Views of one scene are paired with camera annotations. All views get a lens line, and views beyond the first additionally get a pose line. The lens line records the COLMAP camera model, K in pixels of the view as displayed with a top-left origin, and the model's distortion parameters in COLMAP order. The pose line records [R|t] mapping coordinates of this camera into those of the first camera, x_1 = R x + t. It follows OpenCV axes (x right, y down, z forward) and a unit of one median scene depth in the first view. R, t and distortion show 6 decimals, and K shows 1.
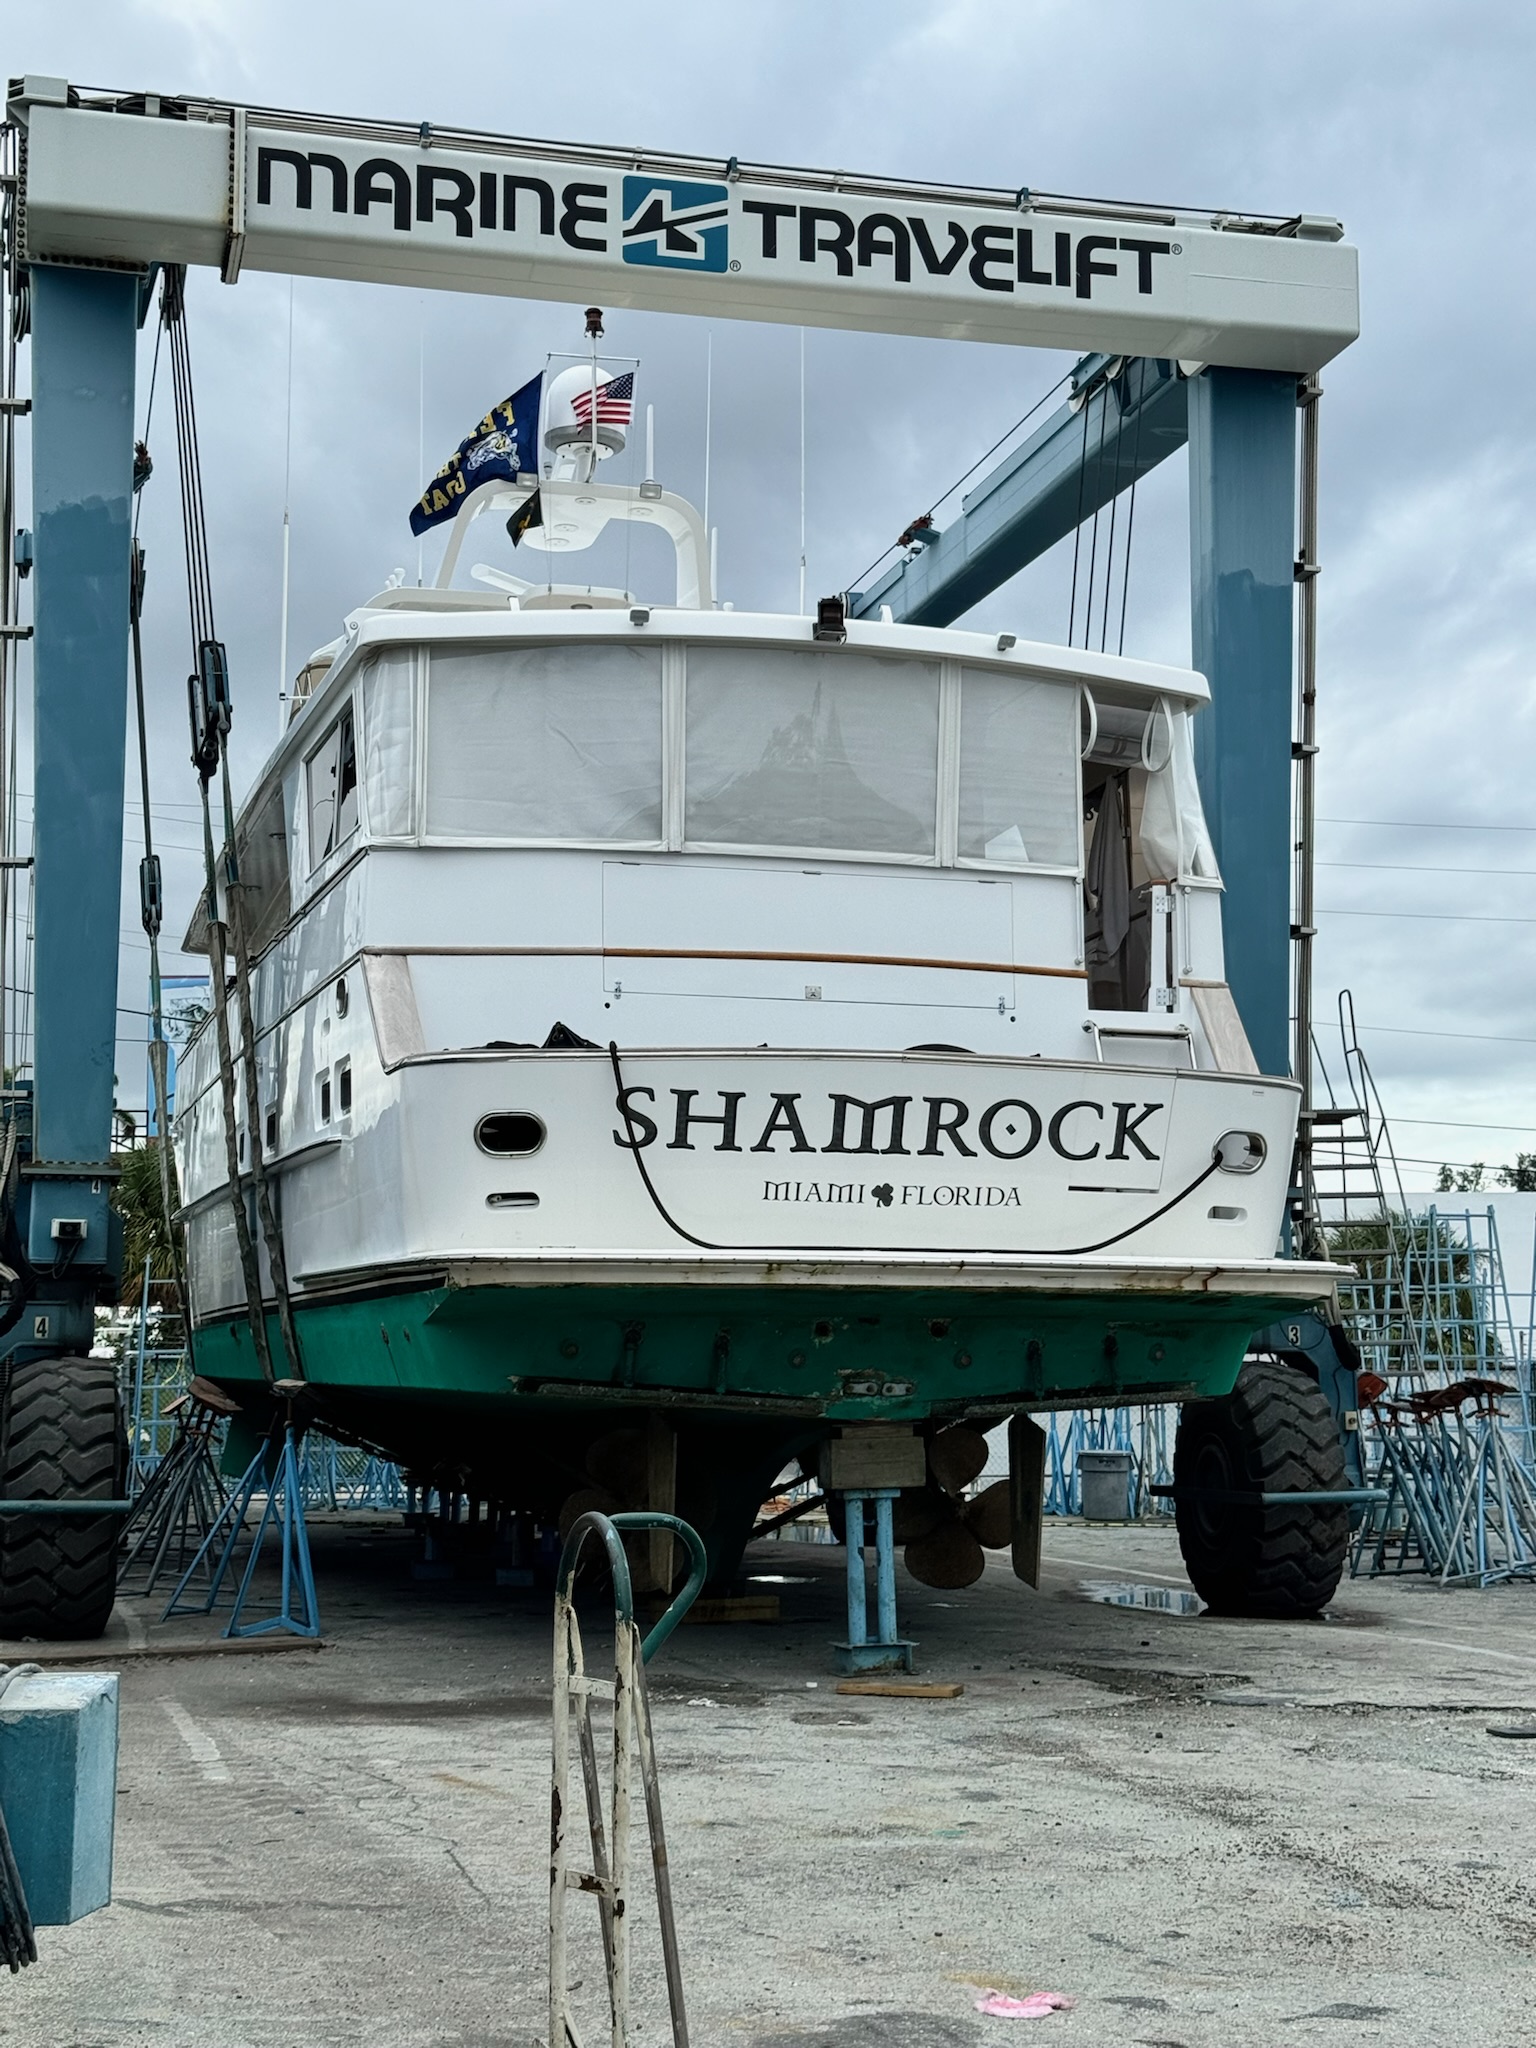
lens RADIAL K [[3482.1, 0, 765.6], [0, 3482.1, 542.7], [0, 0, 1]] dist [0.382859, 0.020834]
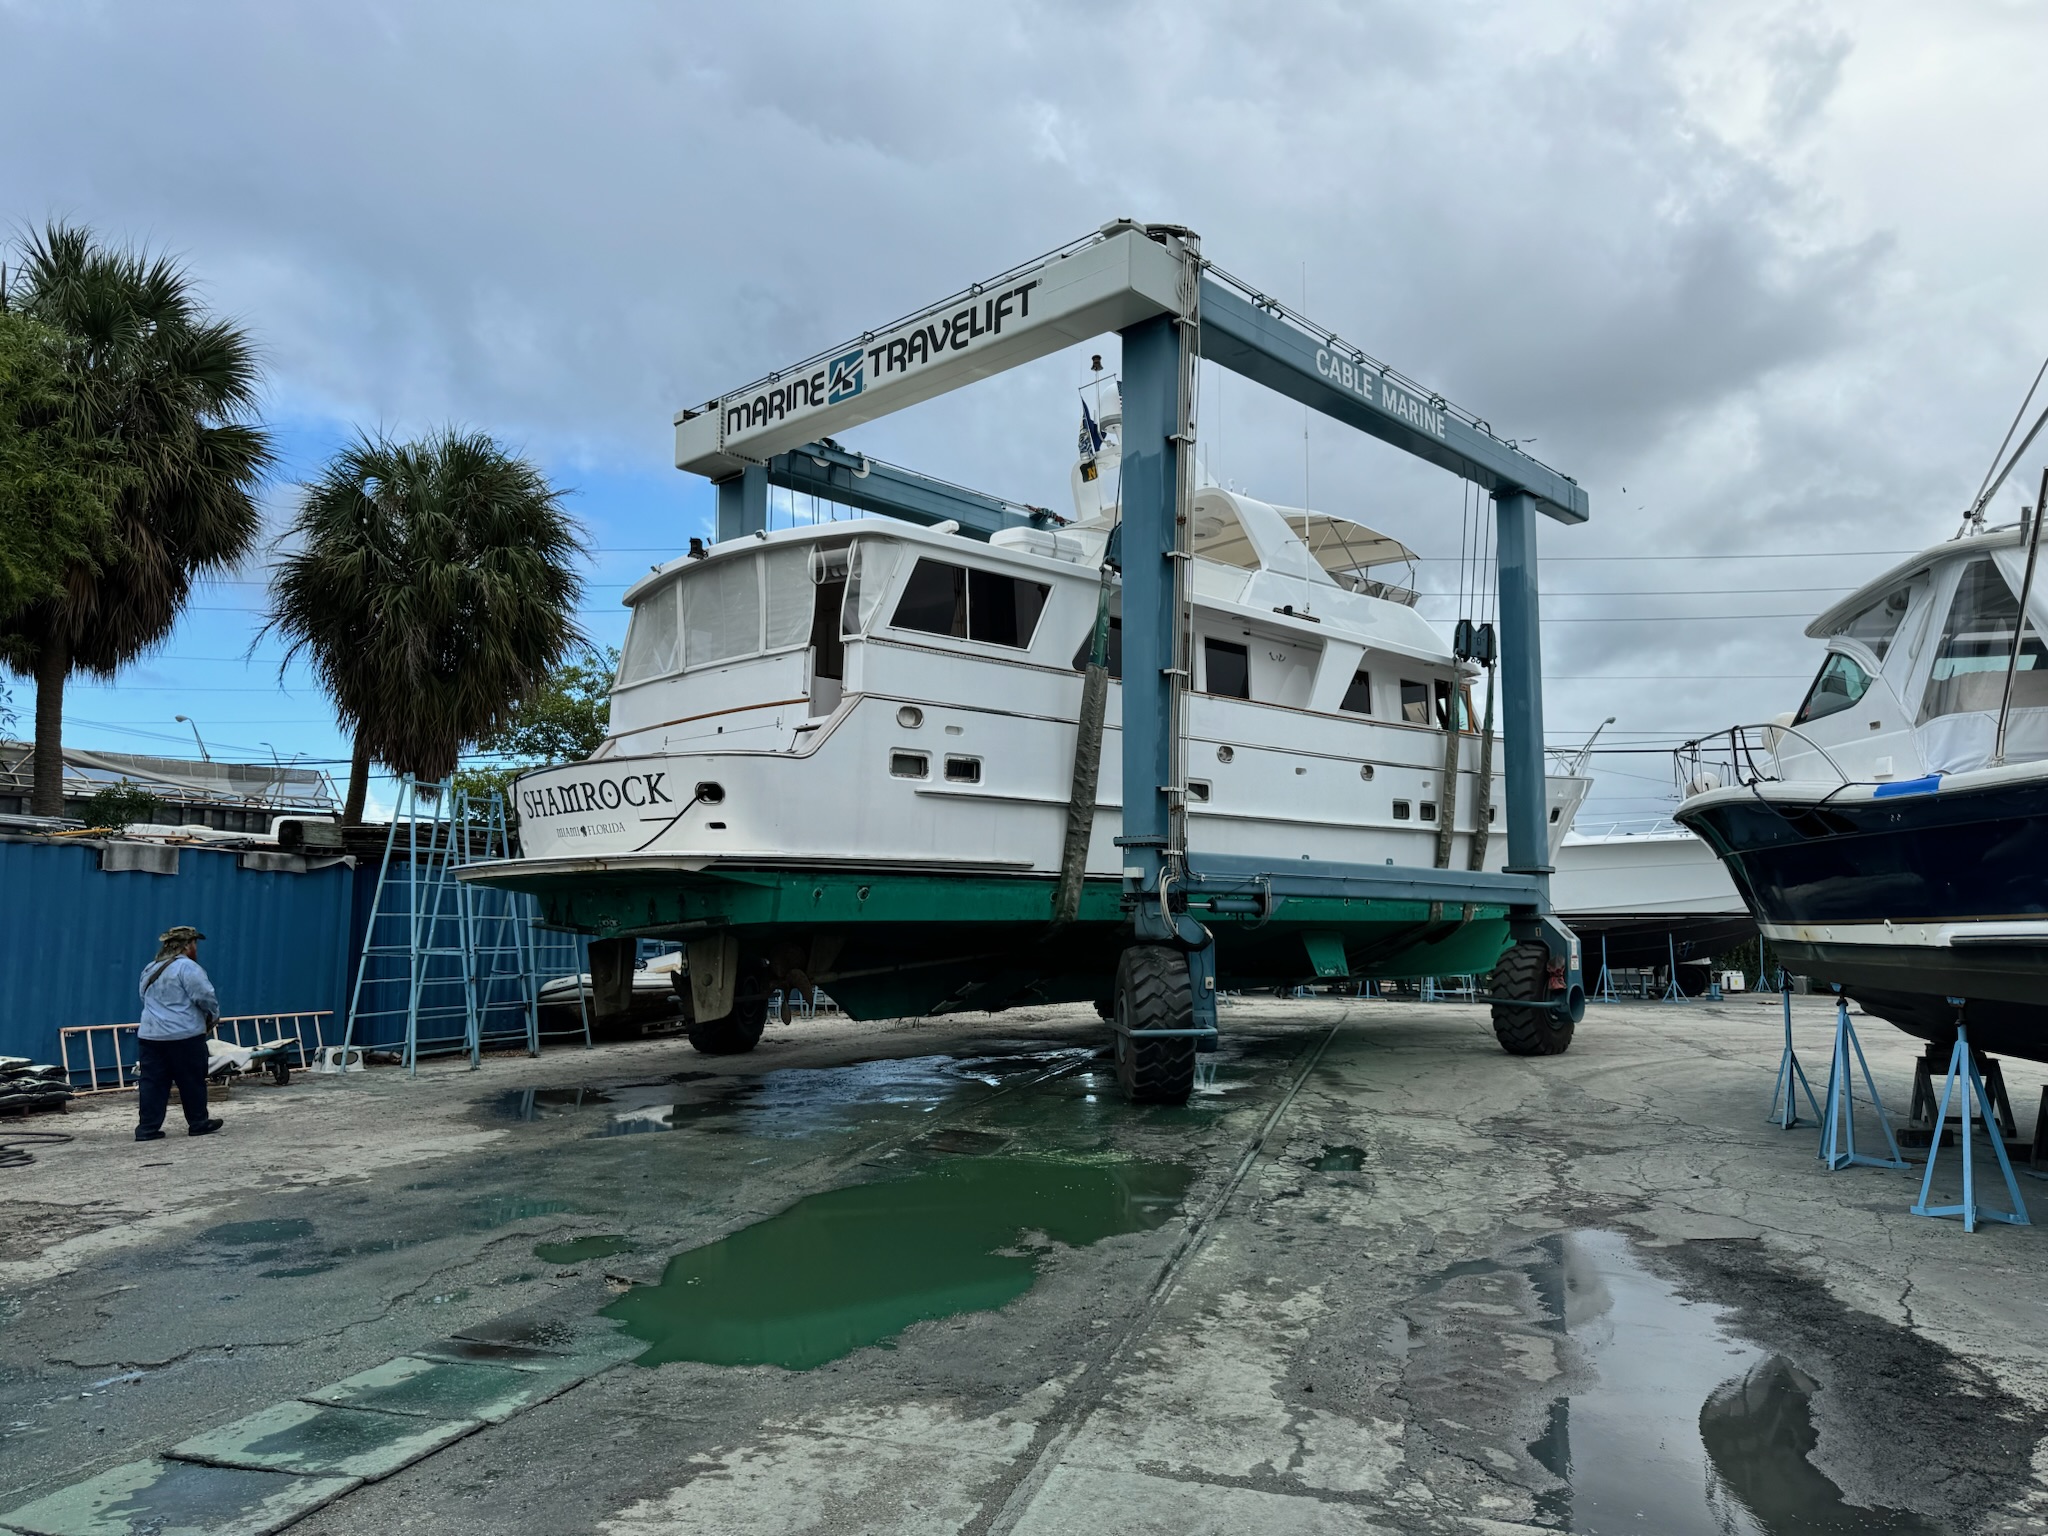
lens RADIAL K [[1439.7, 0, 1035.7], [0, 1439.7, 775.9], [0, 0, 1]] dist [0.097480, 0.000134]
pose [[0.498517, -0.111719, -0.859651, 0.726707], [0.162663, 0.986102, -0.033823, 0.182325], [0.851482, -0.122971, 0.509761, 0.647491]]
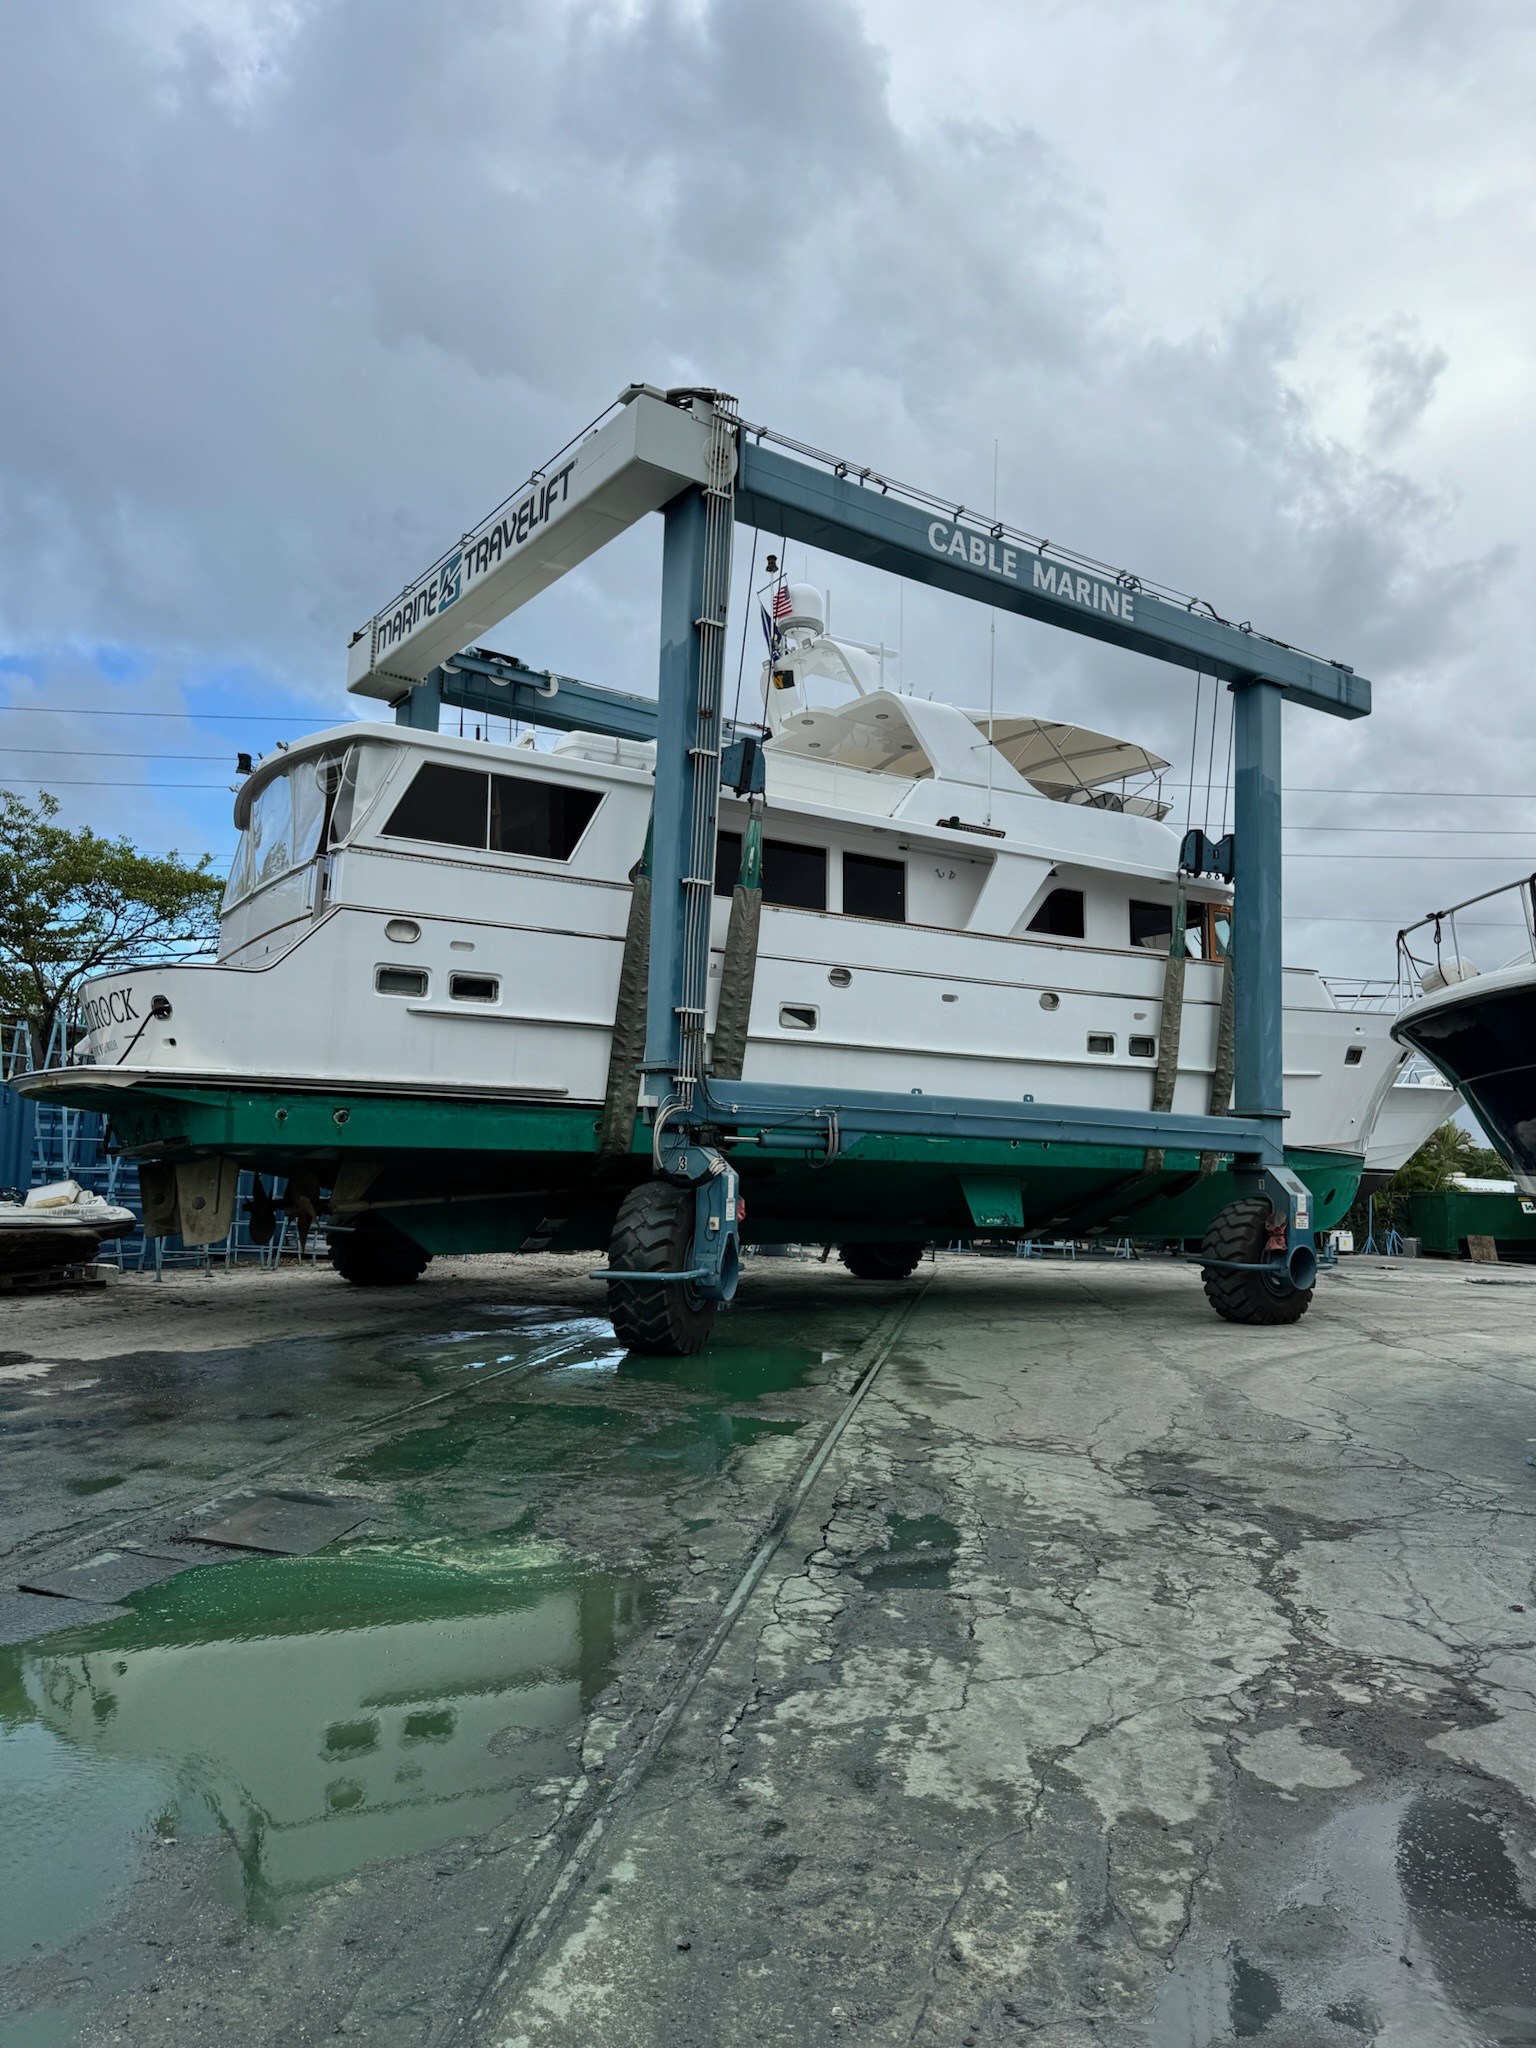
lens RADIAL K [[1444.7, 0, 773.0], [0, 1444.7, 1041.4], [0, 0, 1]] dist [0.138309, -0.110575]
pose [[0.312460, -0.101371, -0.944507, 0.774345], [0.147050, 0.987466, -0.057334, 0.231901], [0.938480, -0.120975, 0.323450, 0.884740]]
